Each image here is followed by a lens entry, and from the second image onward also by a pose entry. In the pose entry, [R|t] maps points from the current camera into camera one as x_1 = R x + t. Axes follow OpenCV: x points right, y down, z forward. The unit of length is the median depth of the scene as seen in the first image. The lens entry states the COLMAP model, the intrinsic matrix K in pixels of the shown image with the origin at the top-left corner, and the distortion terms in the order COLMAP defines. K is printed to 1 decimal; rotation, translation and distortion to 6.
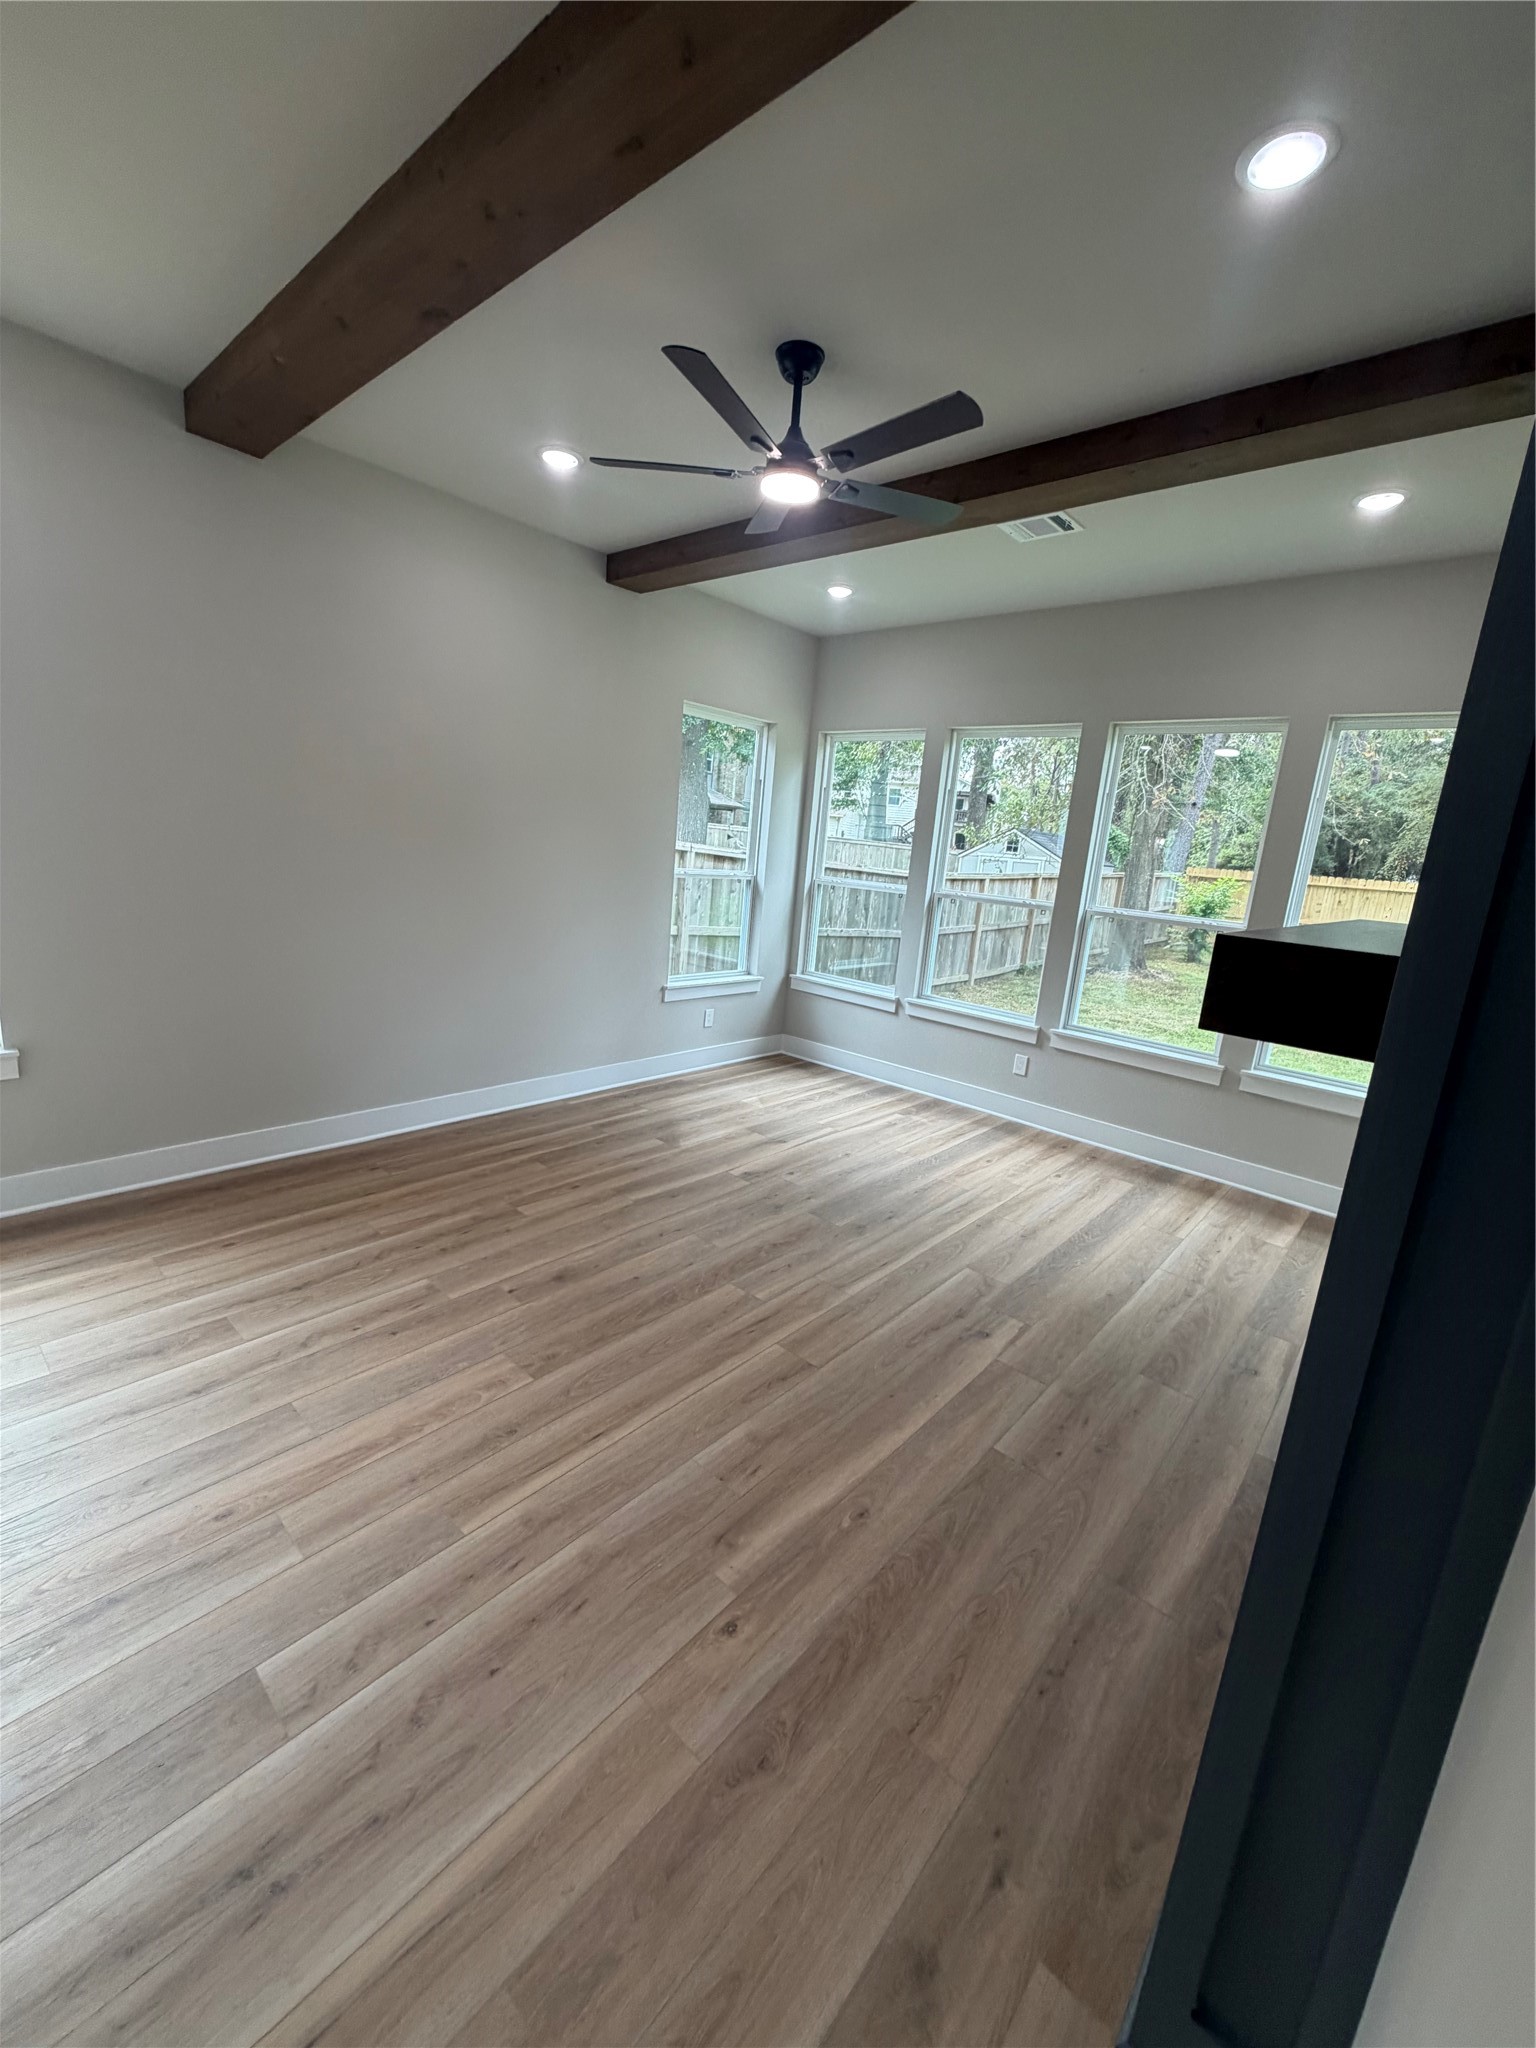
lens RADIAL K [[818.7, 0, 764.6], [0, 818.7, 1017.2], [0, 0, 1]] dist [-0.000167, 0.000381]
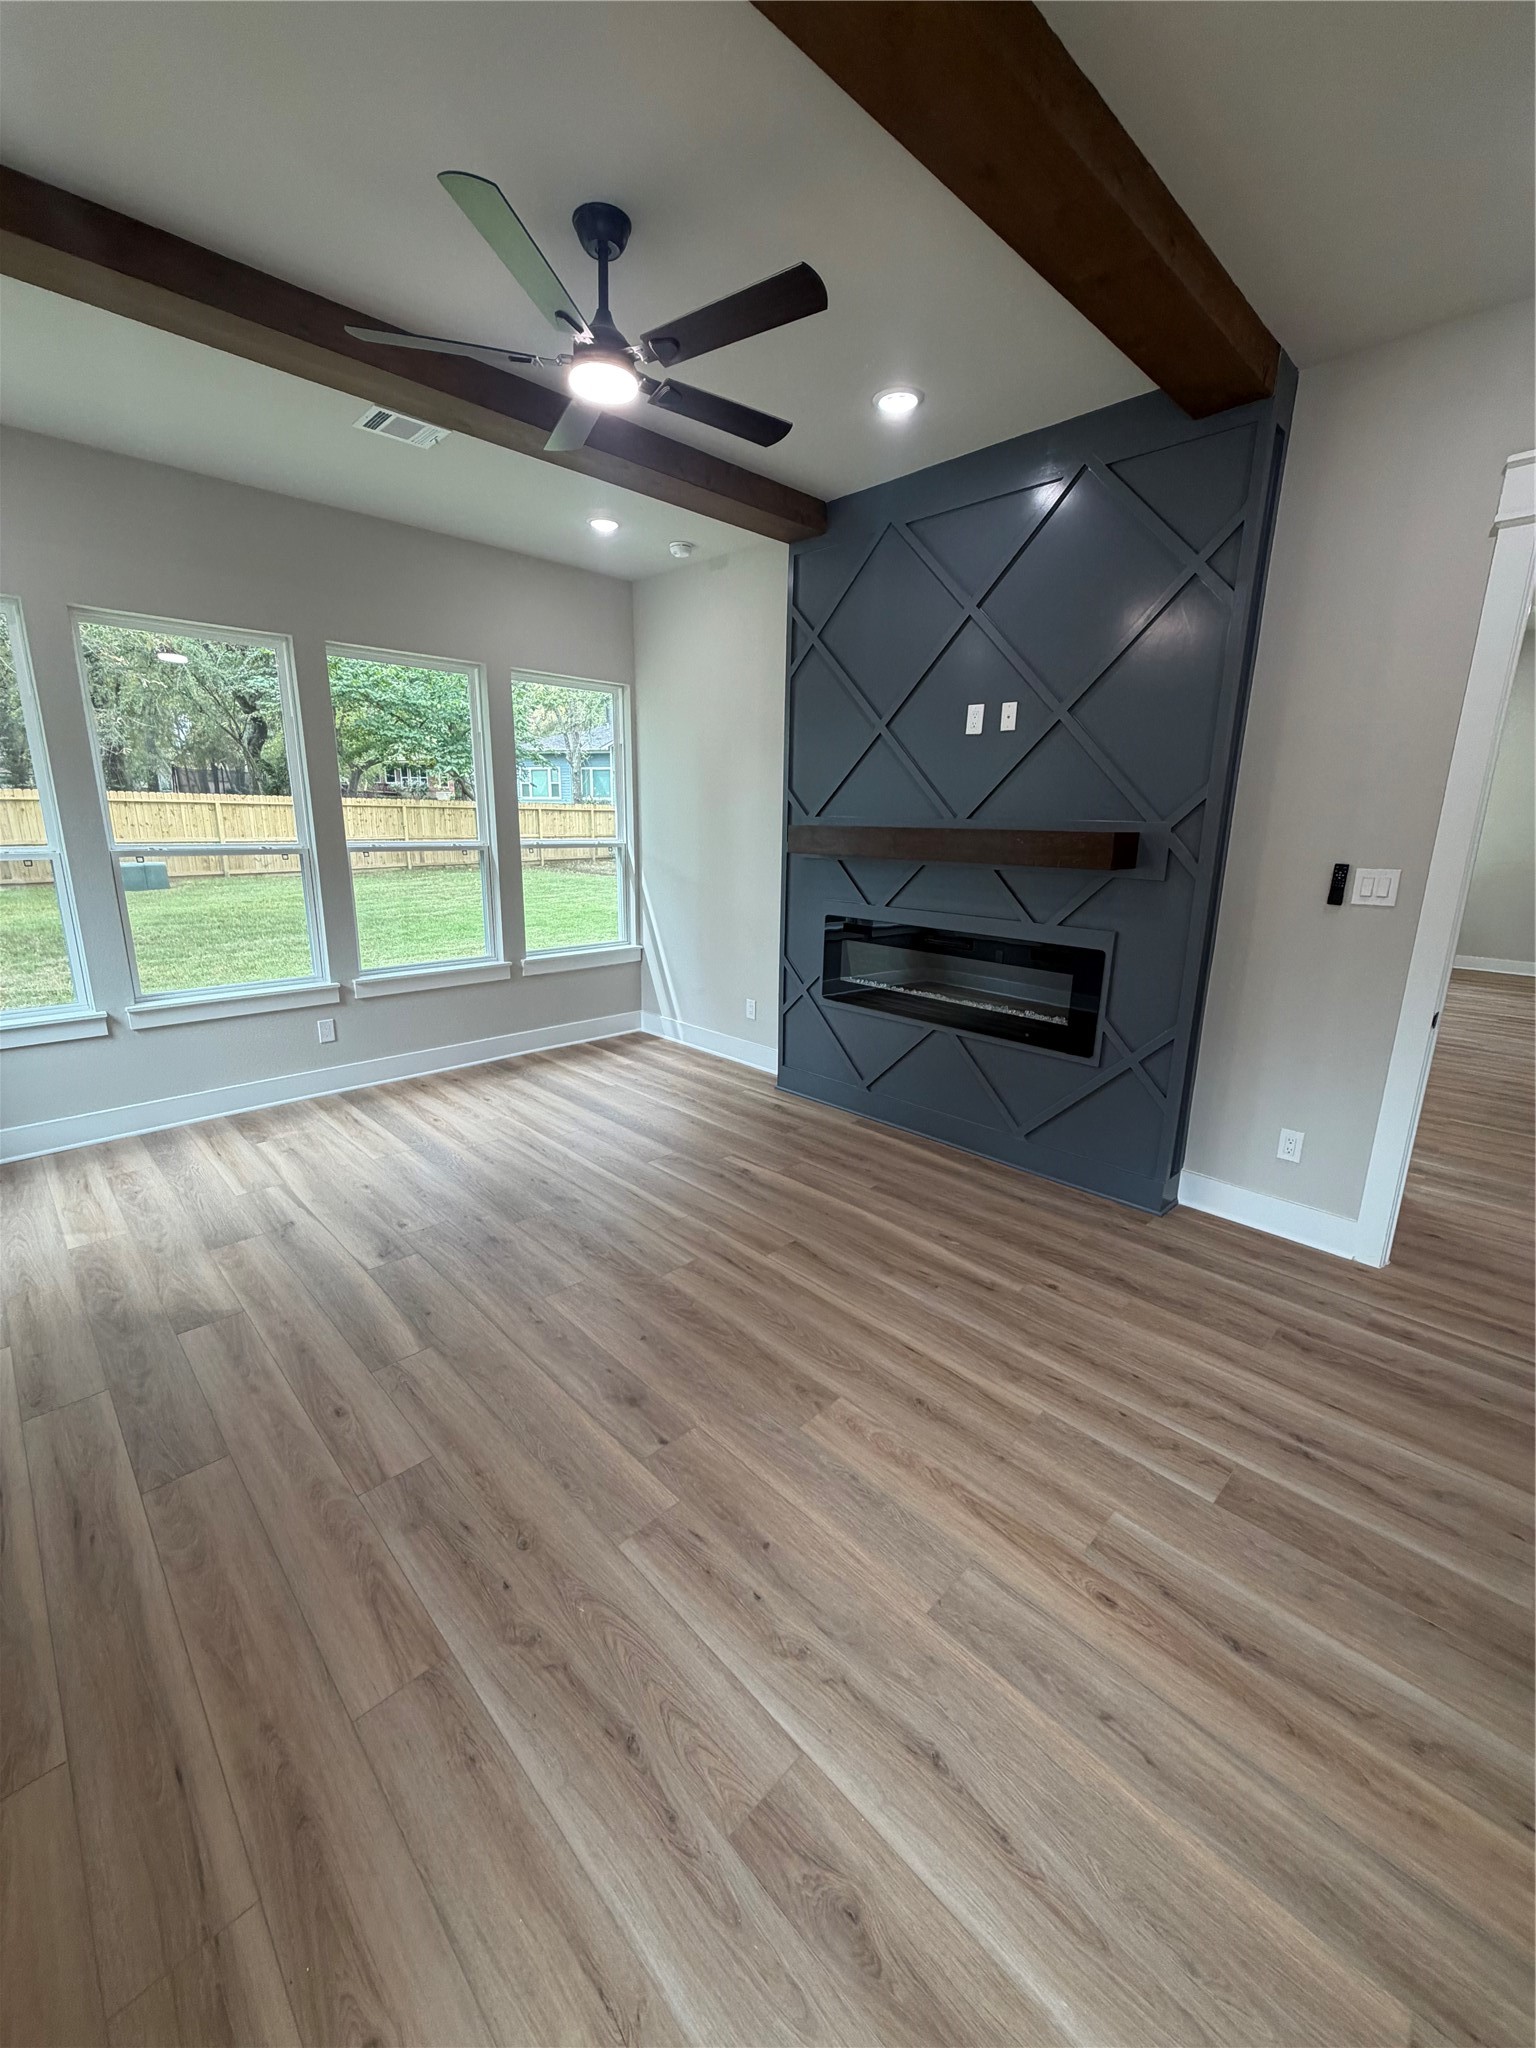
lens RADIAL K [[816.8, 0, 766.0], [0, 816.8, 1018.3], [0, 0, 1]] dist [-0.001705, 0.000522]
pose [[0.068620, -0.316849, 0.945991, -0.942287], [0.200104, 0.933327, 0.298092, -0.237765], [-0.977369, 0.168842, 0.127447, 0.807734]]
